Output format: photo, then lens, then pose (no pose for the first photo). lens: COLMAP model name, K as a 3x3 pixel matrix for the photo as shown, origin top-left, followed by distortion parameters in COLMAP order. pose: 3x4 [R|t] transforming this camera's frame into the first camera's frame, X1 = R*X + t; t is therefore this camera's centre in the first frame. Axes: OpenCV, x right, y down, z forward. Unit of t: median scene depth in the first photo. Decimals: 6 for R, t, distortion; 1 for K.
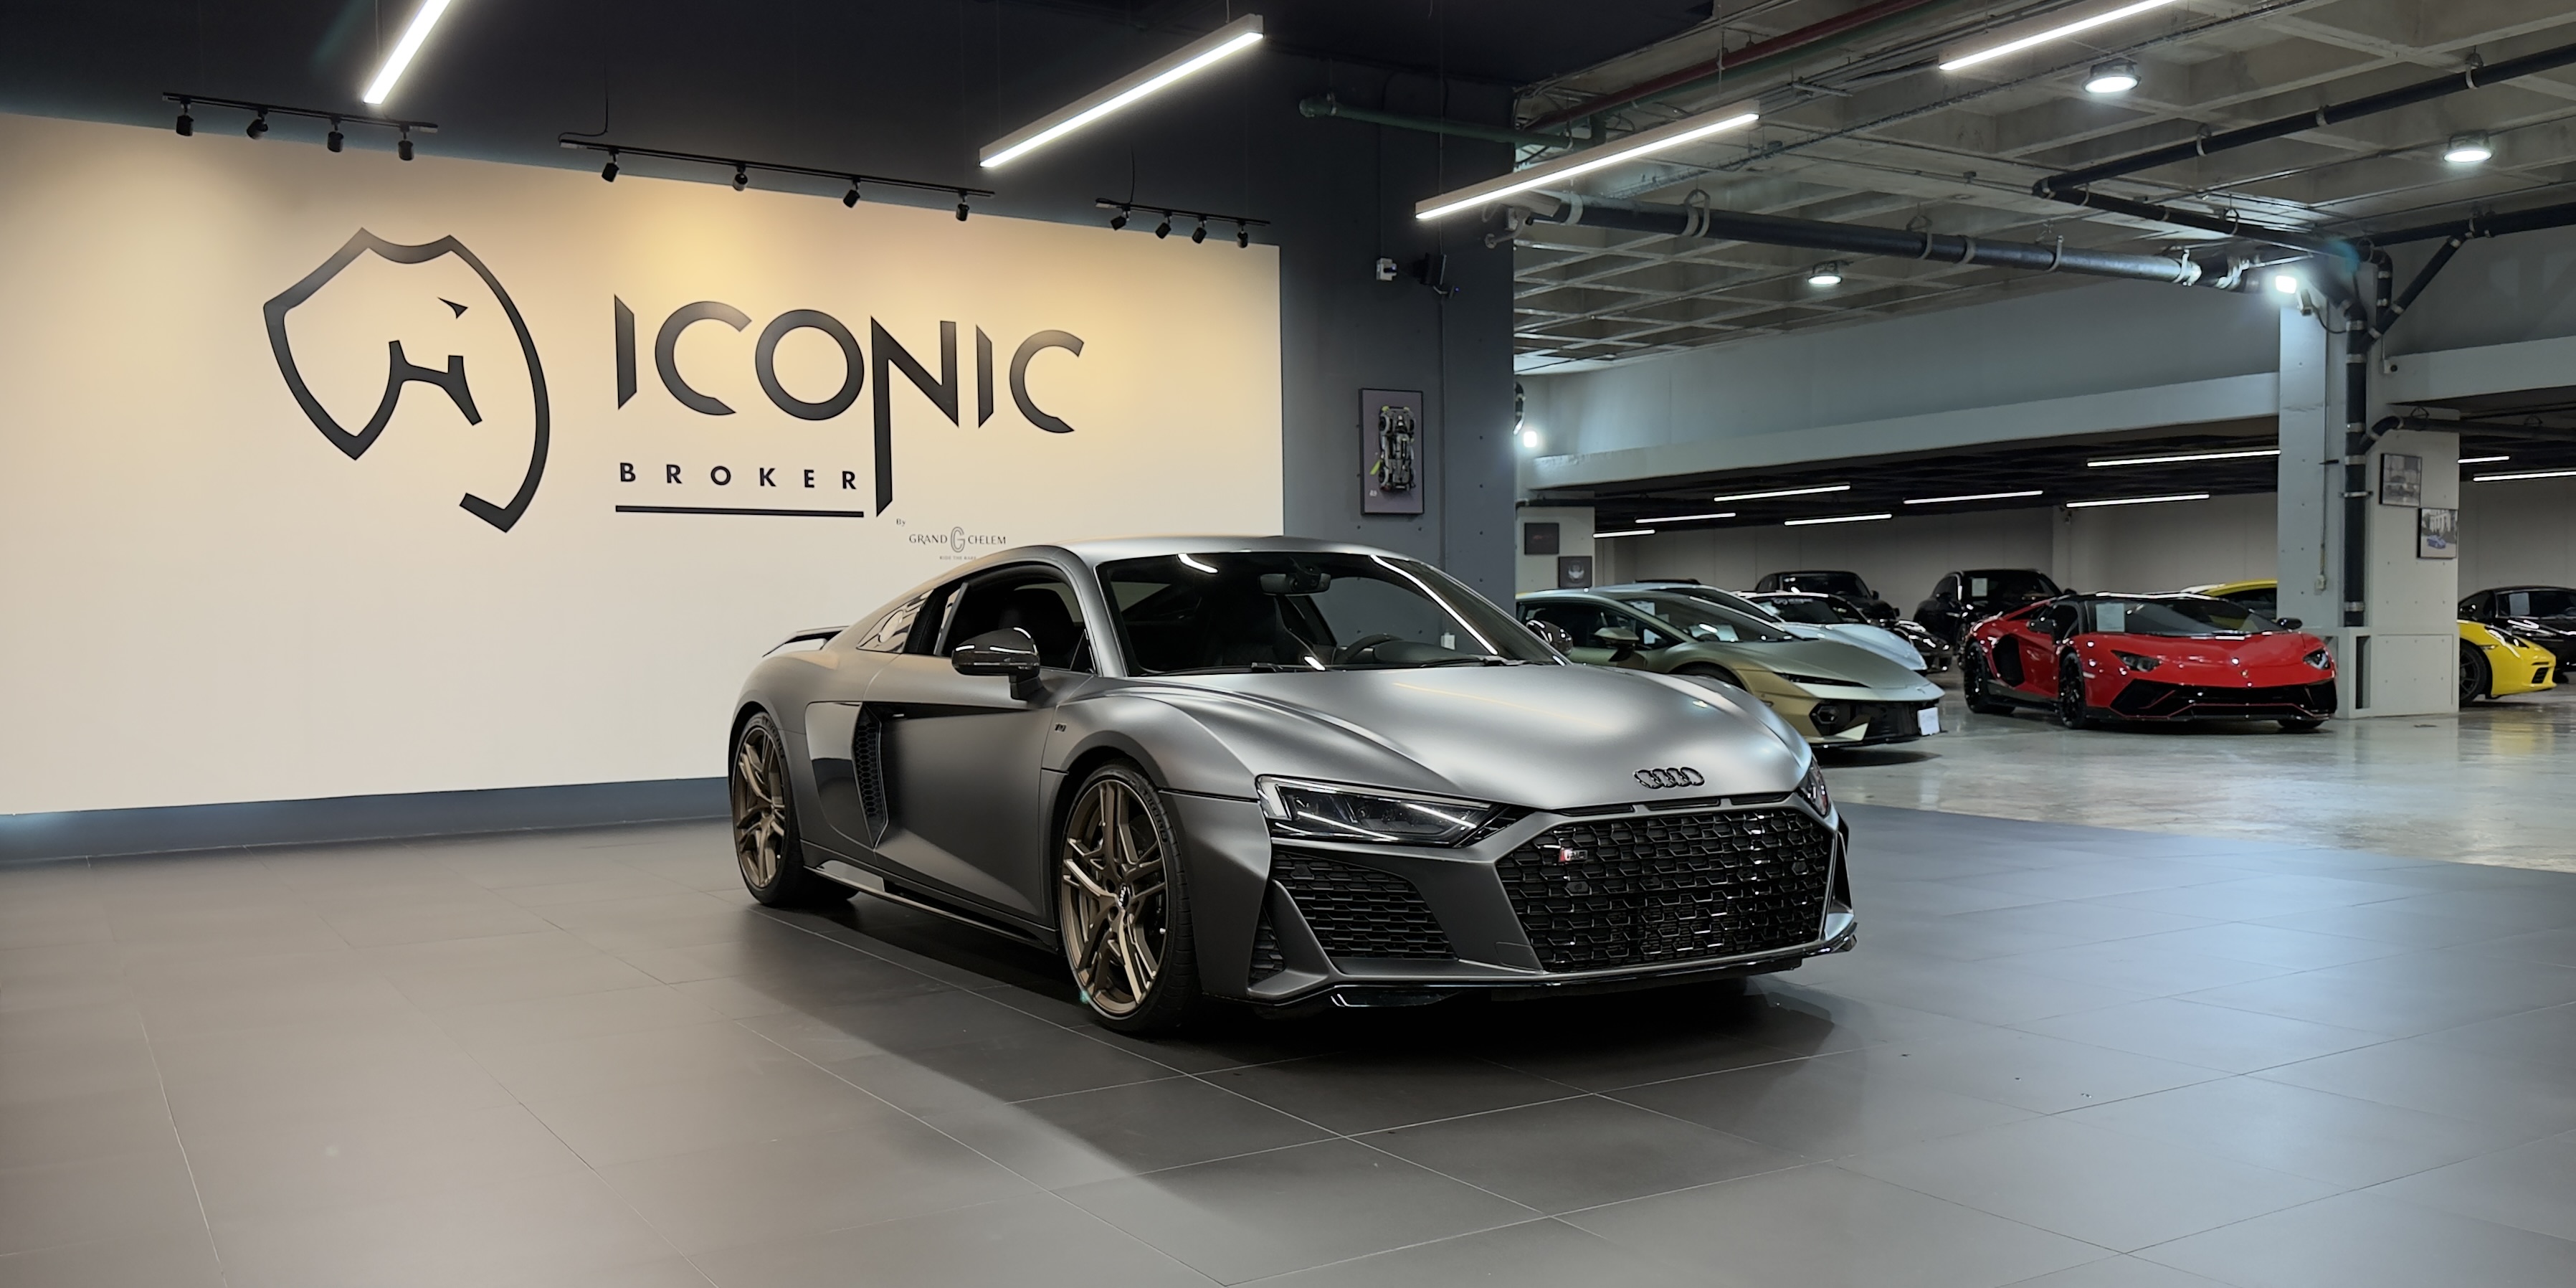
lens RADIAL K [[1982.5, 0, 1319.1], [0, 1982.5, 719.3], [0, 0, 1]] dist [0.159449, -0.276498]
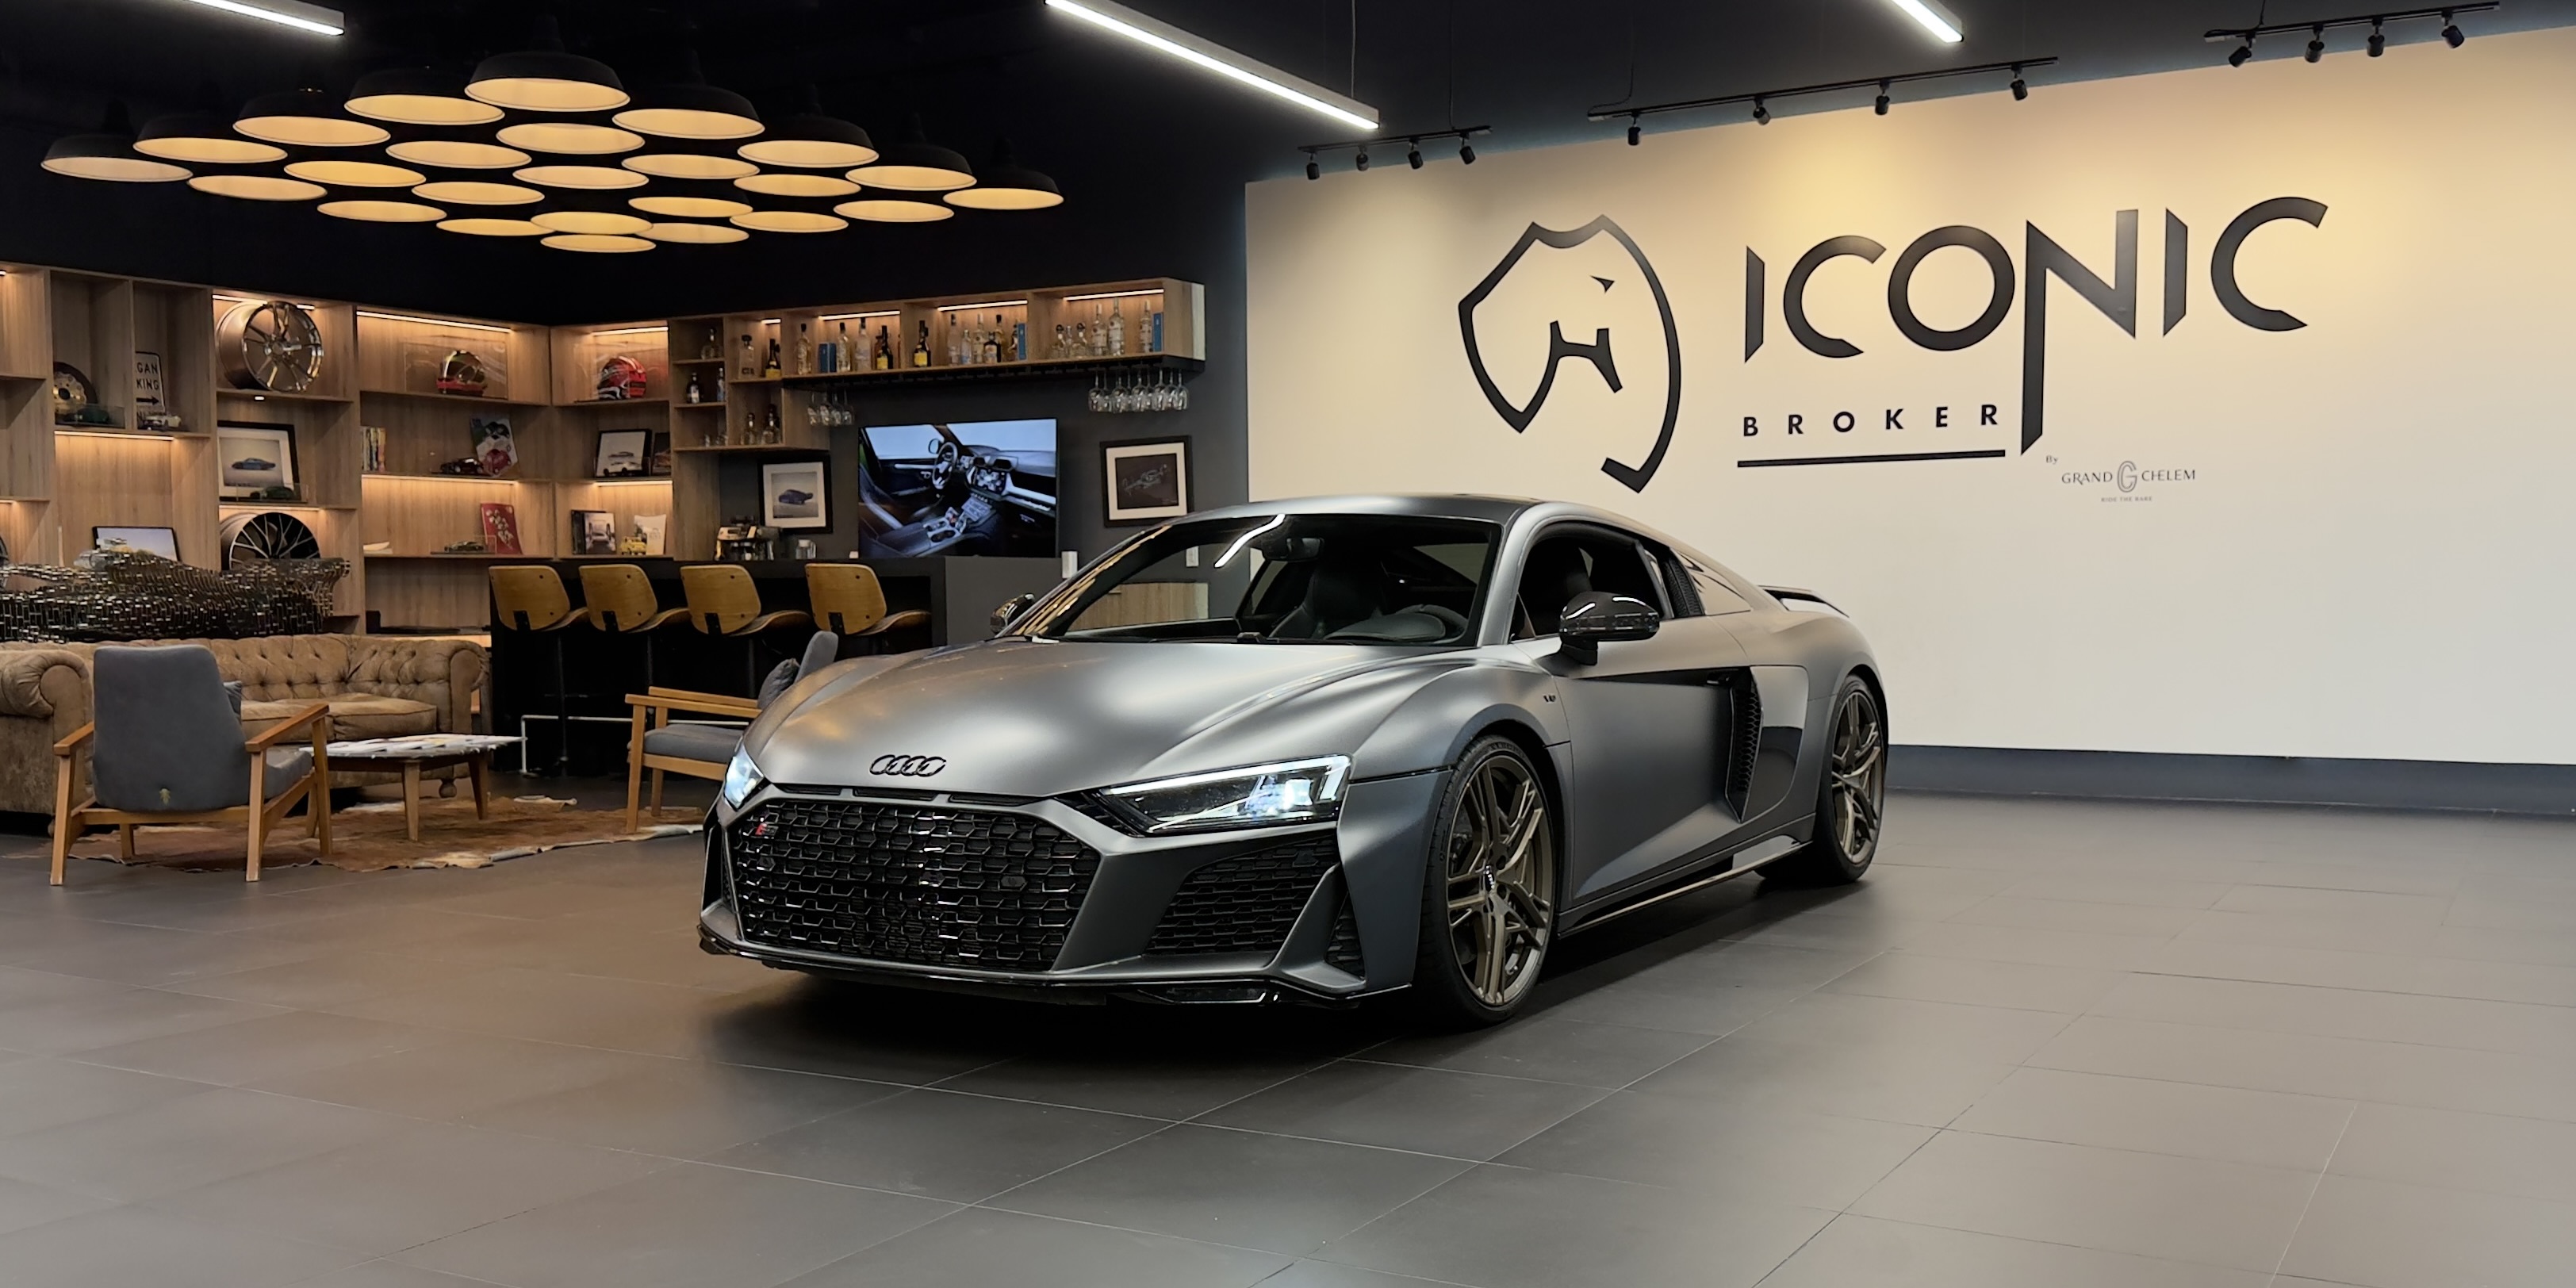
lens RADIAL K [[2211.3, 0, 1333.9], [0, 2211.3, 714.7], [0, 0, 1]] dist [0.148970, -0.319355]
pose [[0.469660, 0.060874, -0.880746, 0.516866], [-0.044574, 0.997983, 0.045207, -0.021605], [0.881722, 0.018026, 0.471425, 0.304723]]
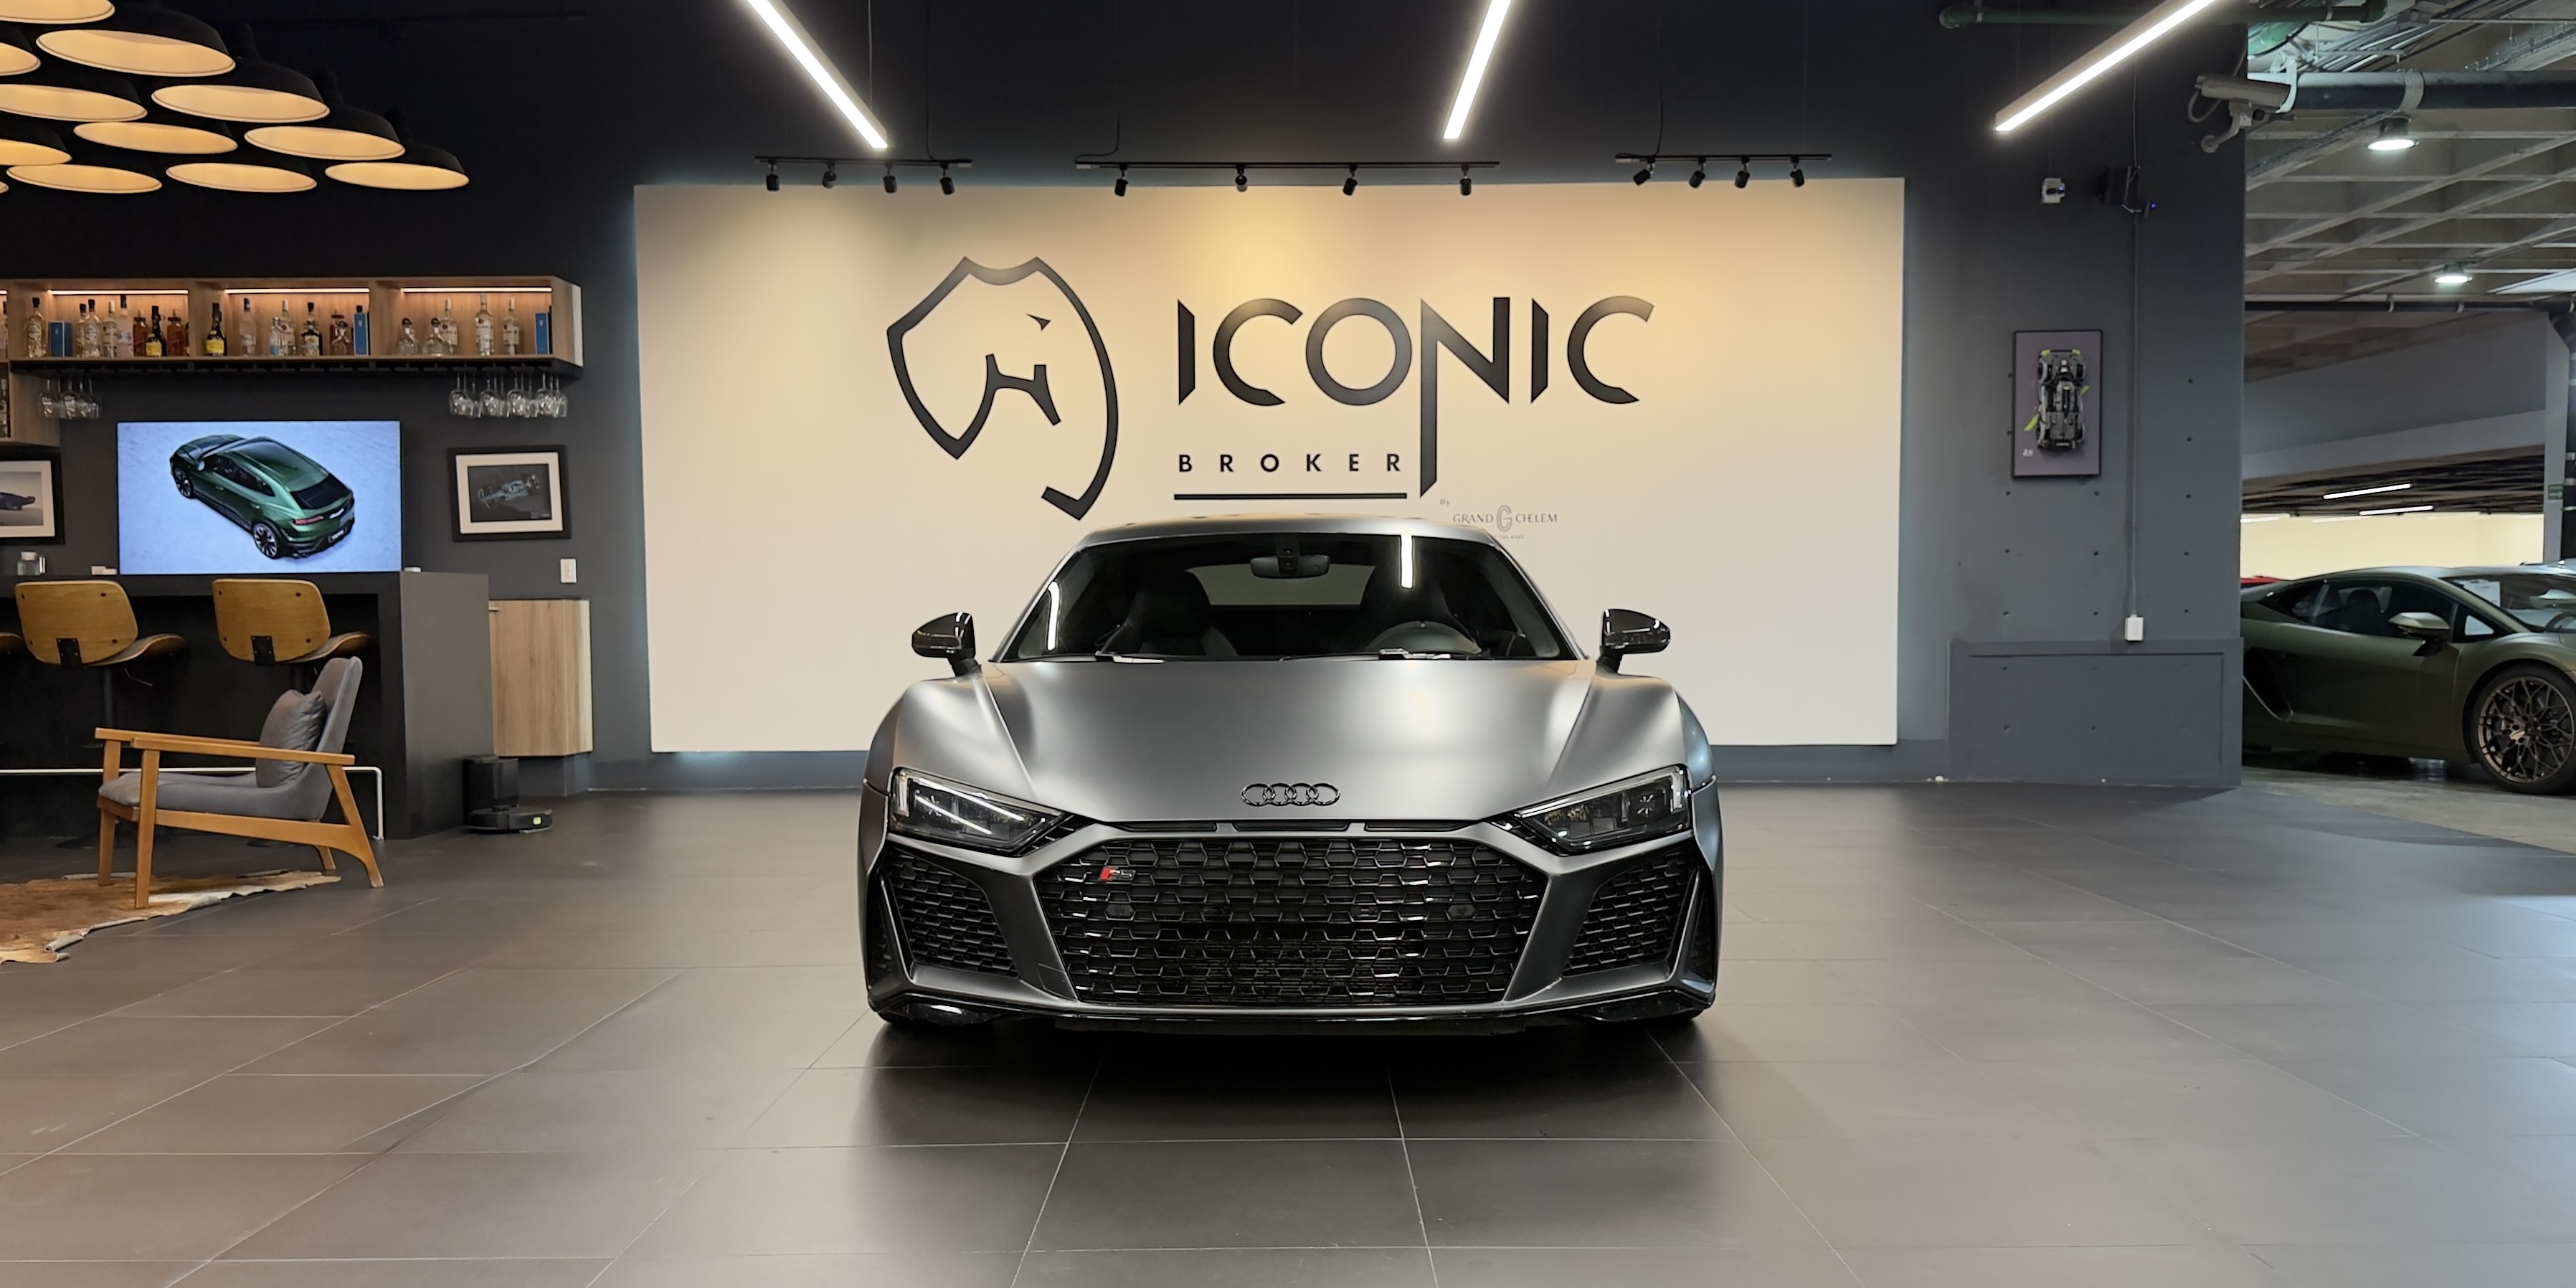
lens RADIAL K [[1982.2, 0, 1319.1], [0, 1982.2, 719.3], [0, 0, 1]] dist [0.159449, -0.276498]
pose [[0.850691, 0.038578, -0.524248, 0.280293], [-0.032015, 0.999254, 0.021582, -0.009739], [0.524690, -0.001575, 0.851292, 0.122332]]
